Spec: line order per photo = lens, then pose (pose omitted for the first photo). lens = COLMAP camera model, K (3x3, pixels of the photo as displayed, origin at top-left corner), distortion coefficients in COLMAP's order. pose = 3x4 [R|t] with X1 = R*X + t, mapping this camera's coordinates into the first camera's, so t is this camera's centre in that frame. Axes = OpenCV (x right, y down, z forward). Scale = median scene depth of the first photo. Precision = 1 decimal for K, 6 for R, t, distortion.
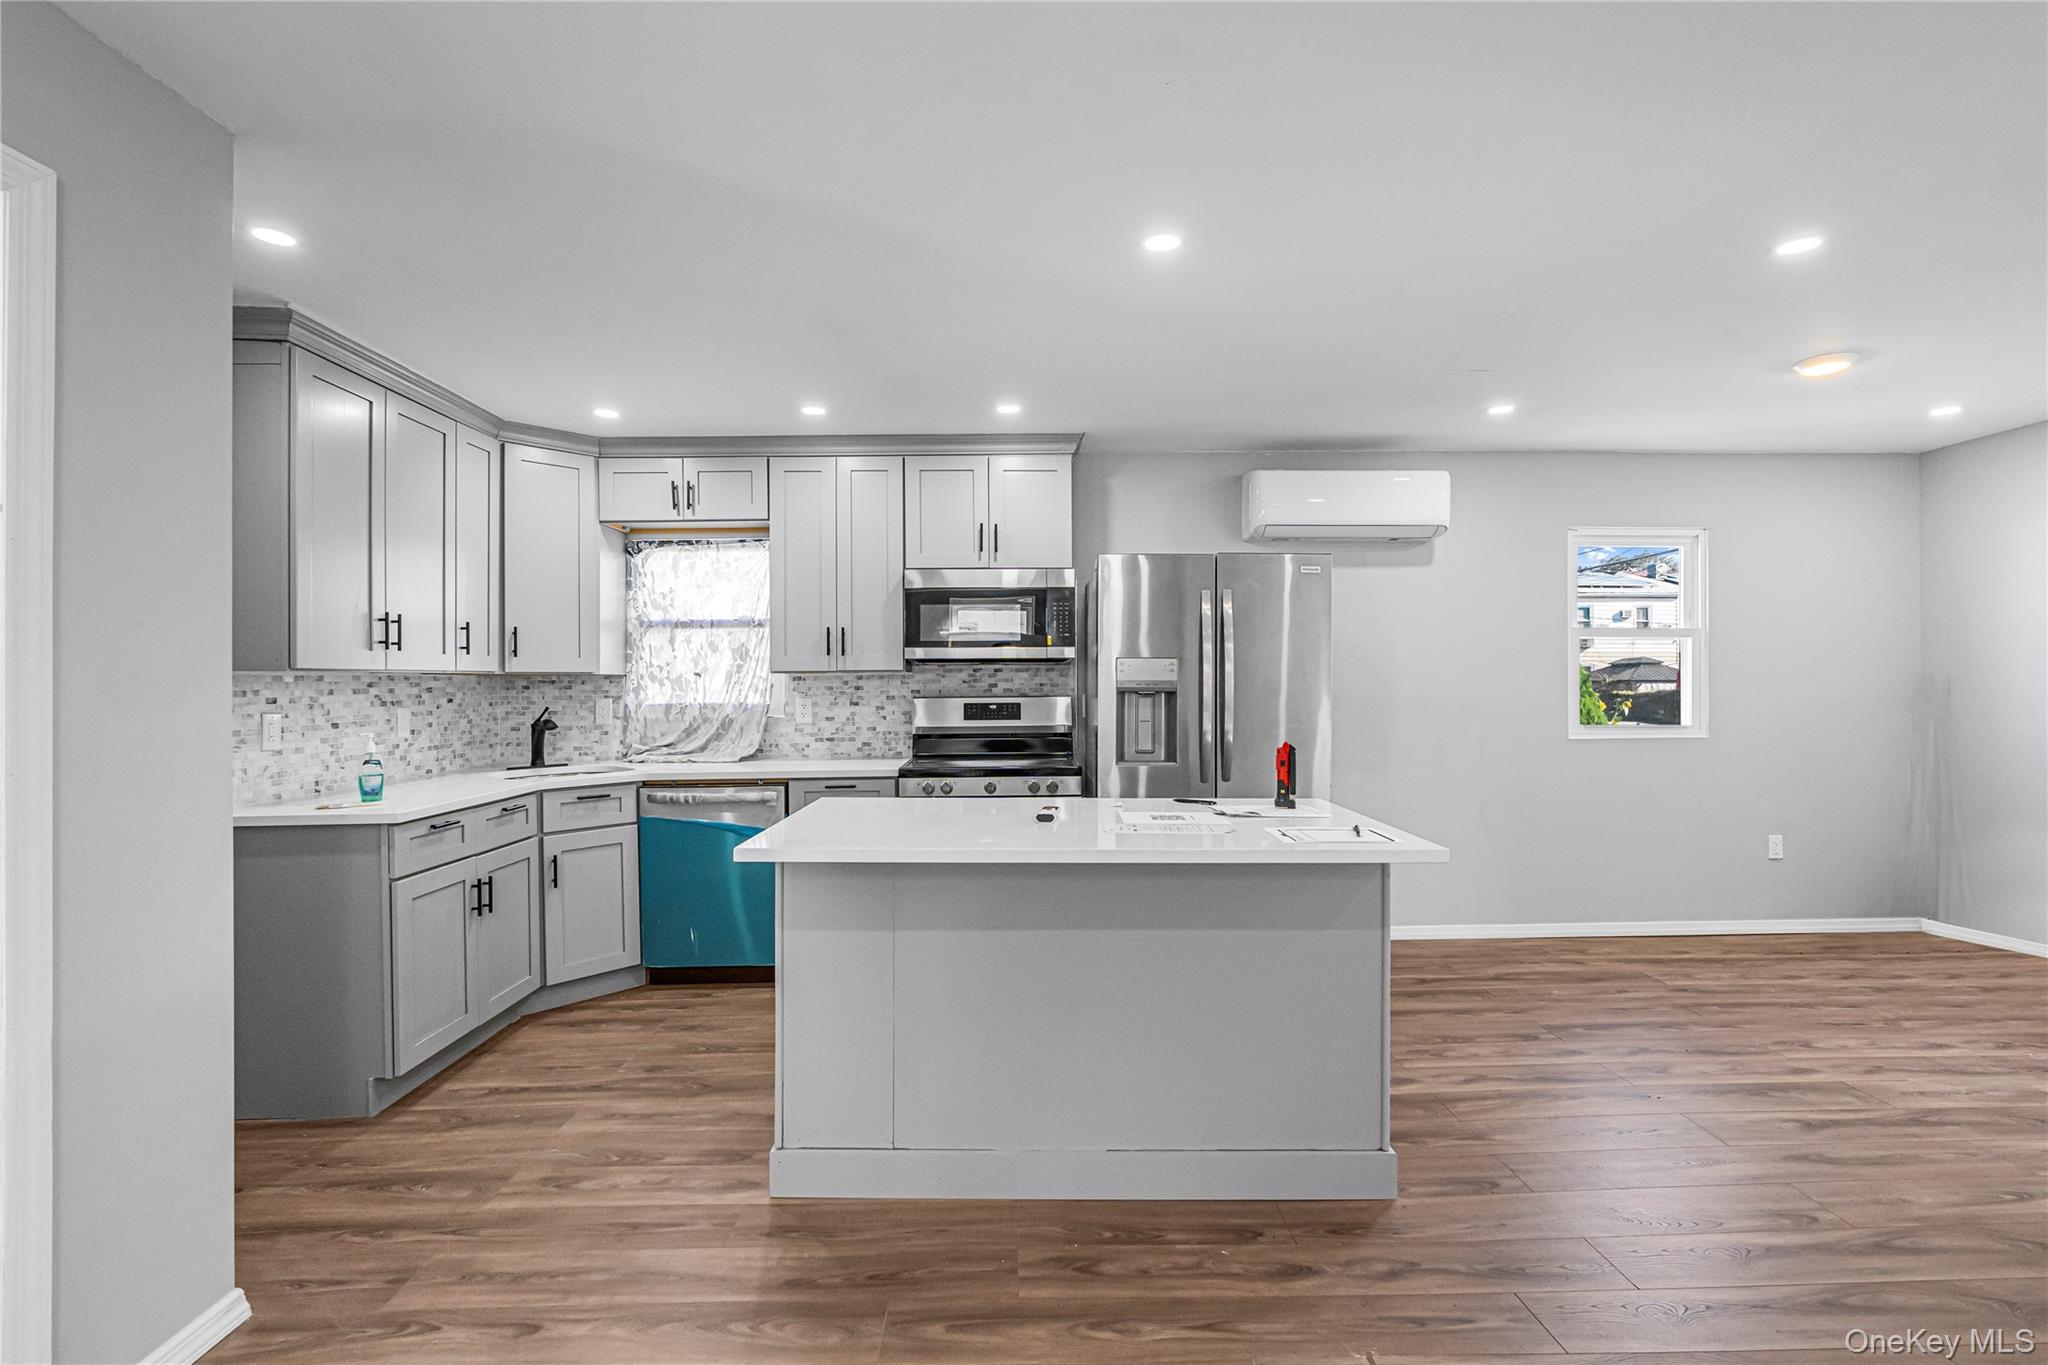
lens RADIAL K [[956.5, 0, 1019.8], [0, 956.5, 681.5], [0, 0, 1]] dist [-0.005138, 0.002246]
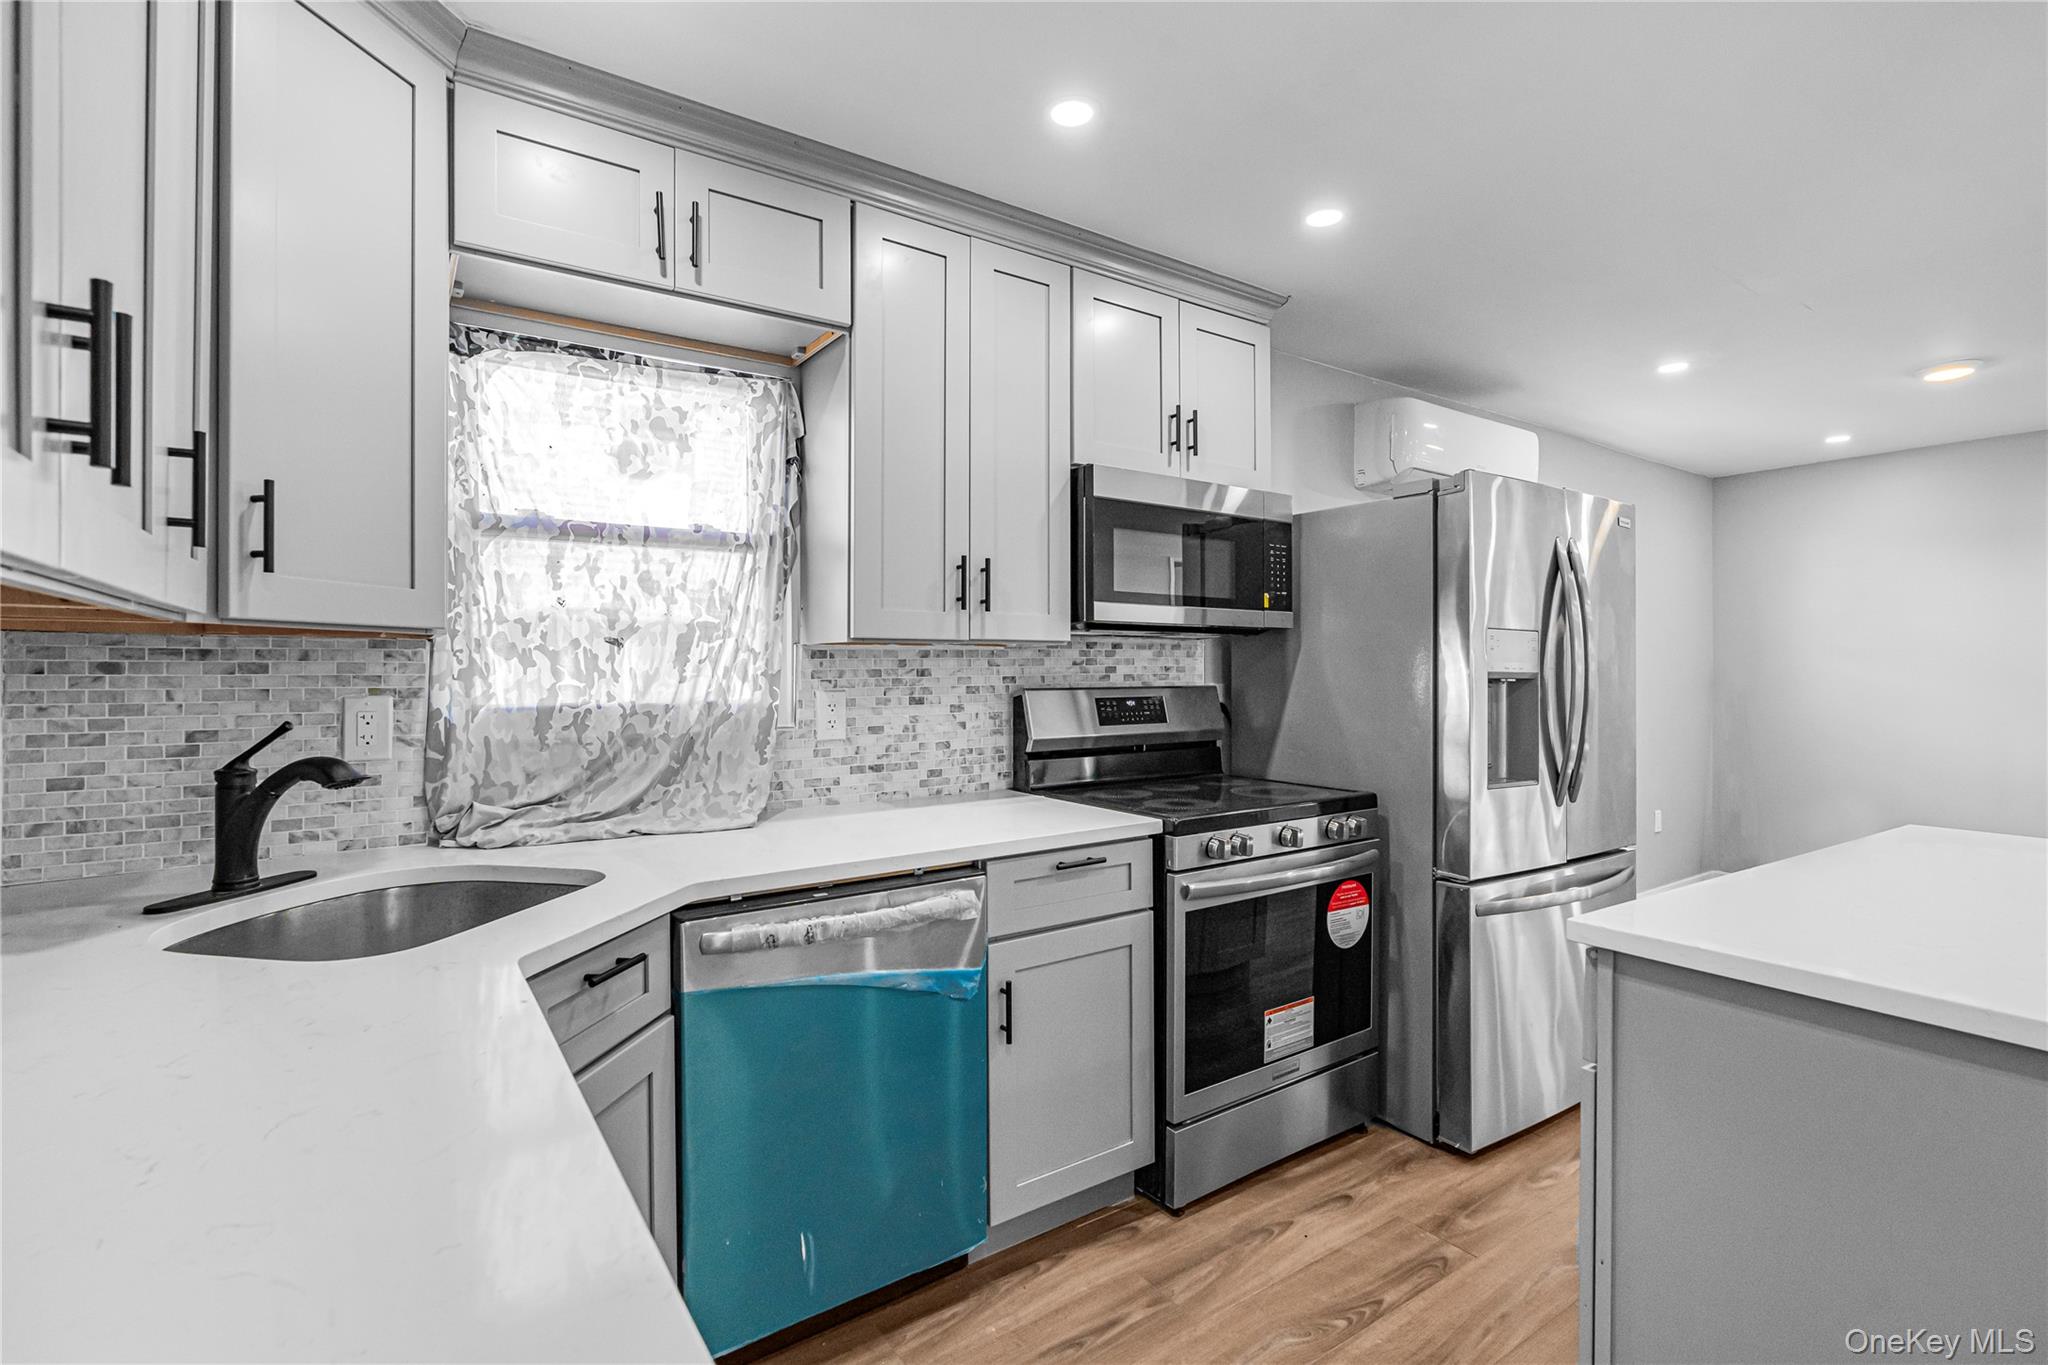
lens RADIAL K [[956.5, 0, 1032.9], [0, 956.5, 665.6], [0, 0, 1]] dist [-0.005138, 0.002246]
pose [[0.829250, 0.008230, 0.558817, -0.457499], [-0.005032, 0.999961, -0.007258, 0.006864], [-0.558855, 0.003207, 0.829259, 0.541348]]
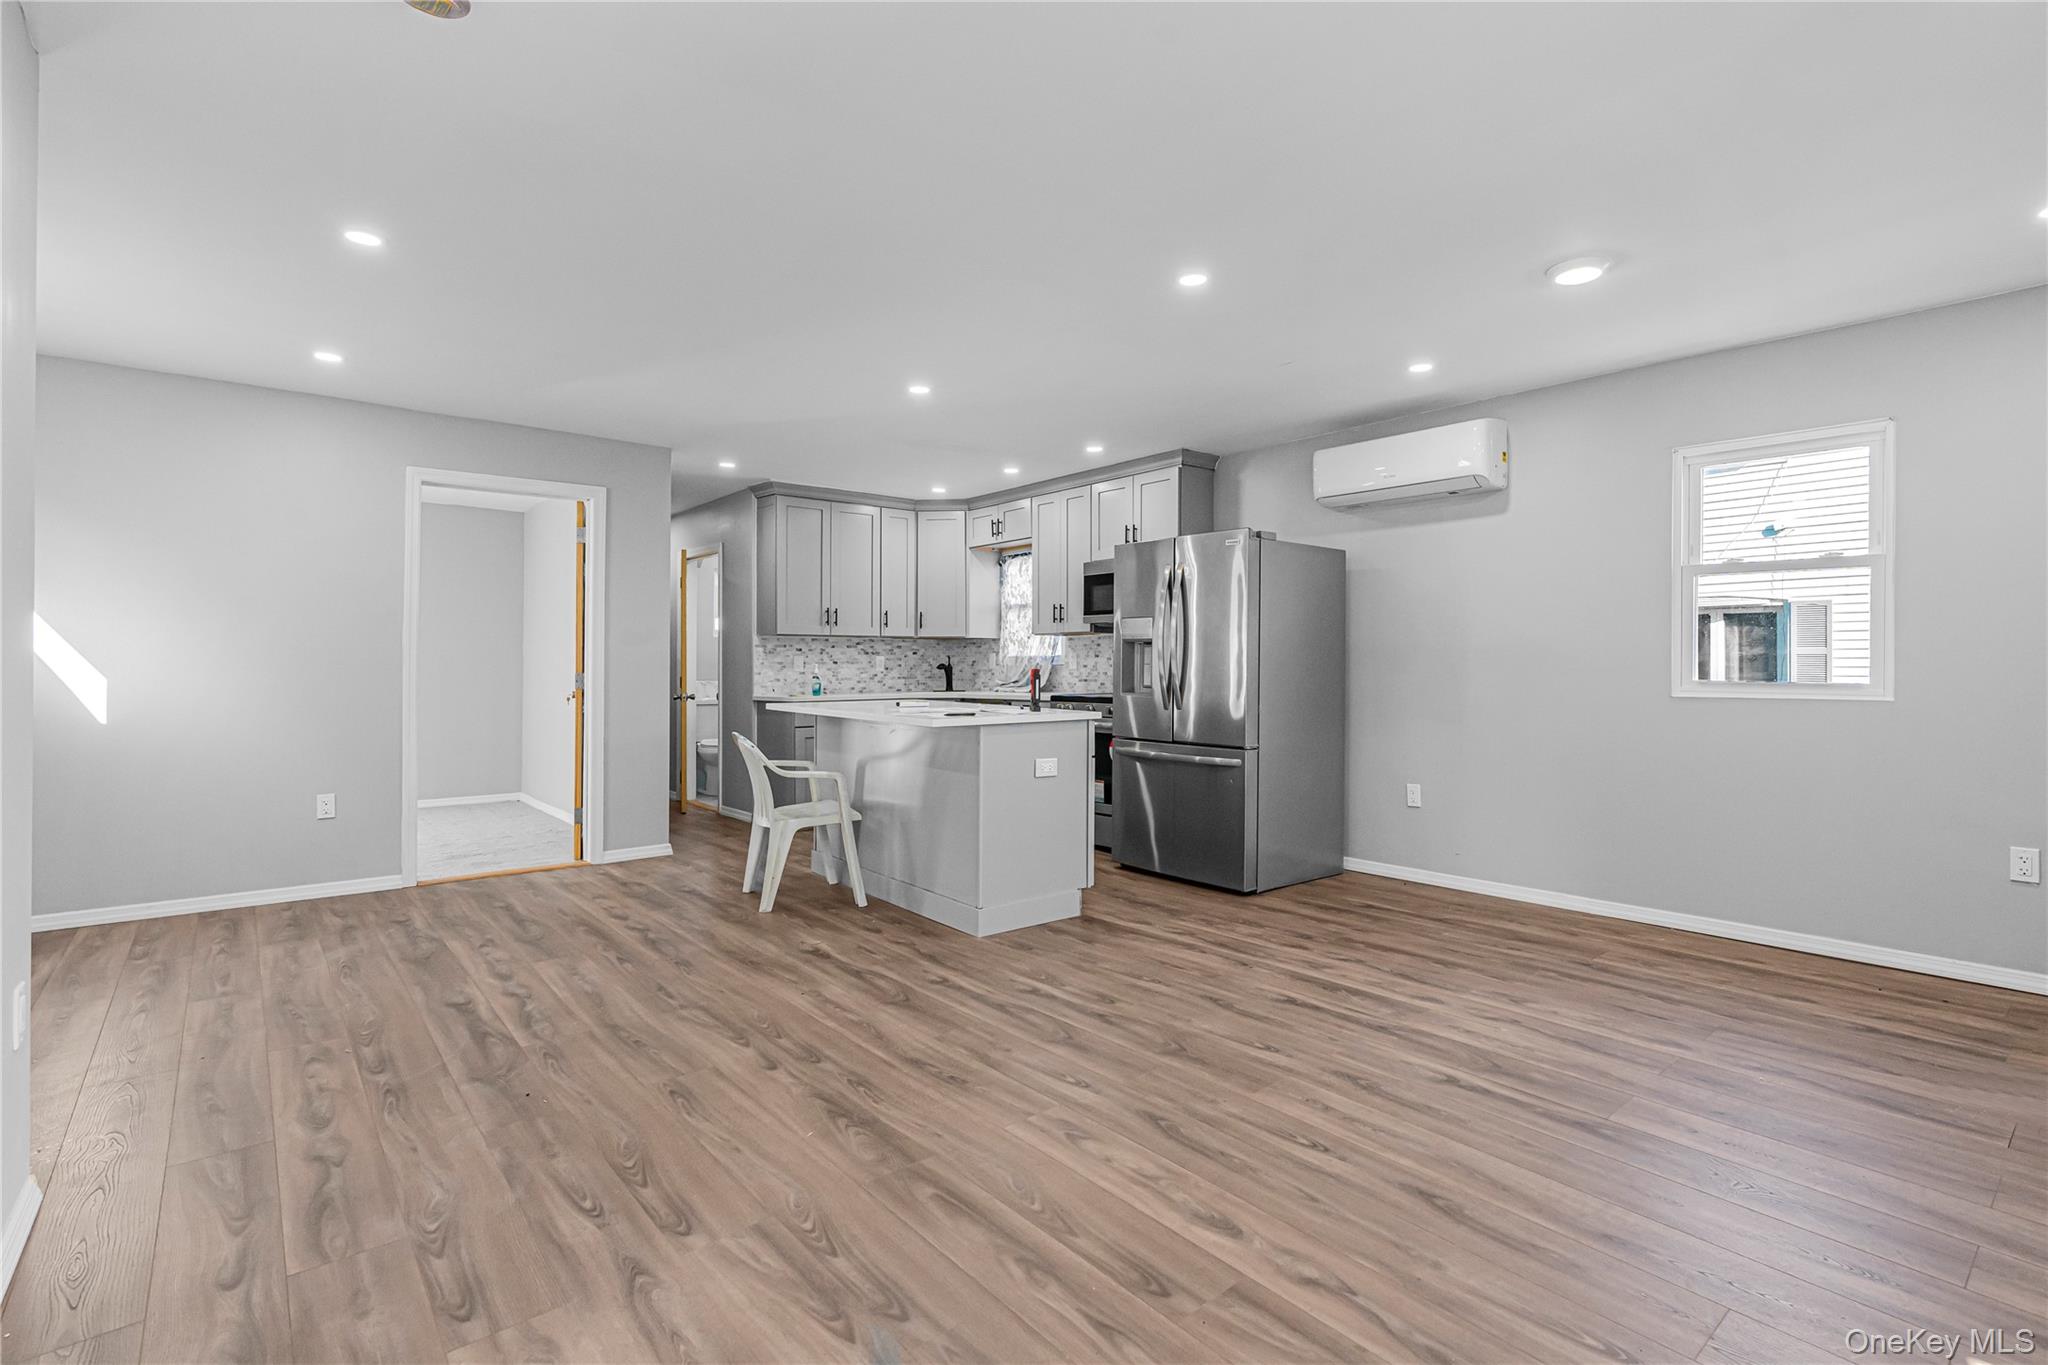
lens RADIAL K [[956.5, 0, 1023.6], [0, 956.5, 665.6], [0, 0, 1]] dist [-0.005138, 0.002246]
pose [[0.619804, 0.006463, -0.784730, 0.962400], [-0.002917, 0.999978, 0.005931, 0.031591], [0.784751, -0.001387, 0.619810, 0.015376]]
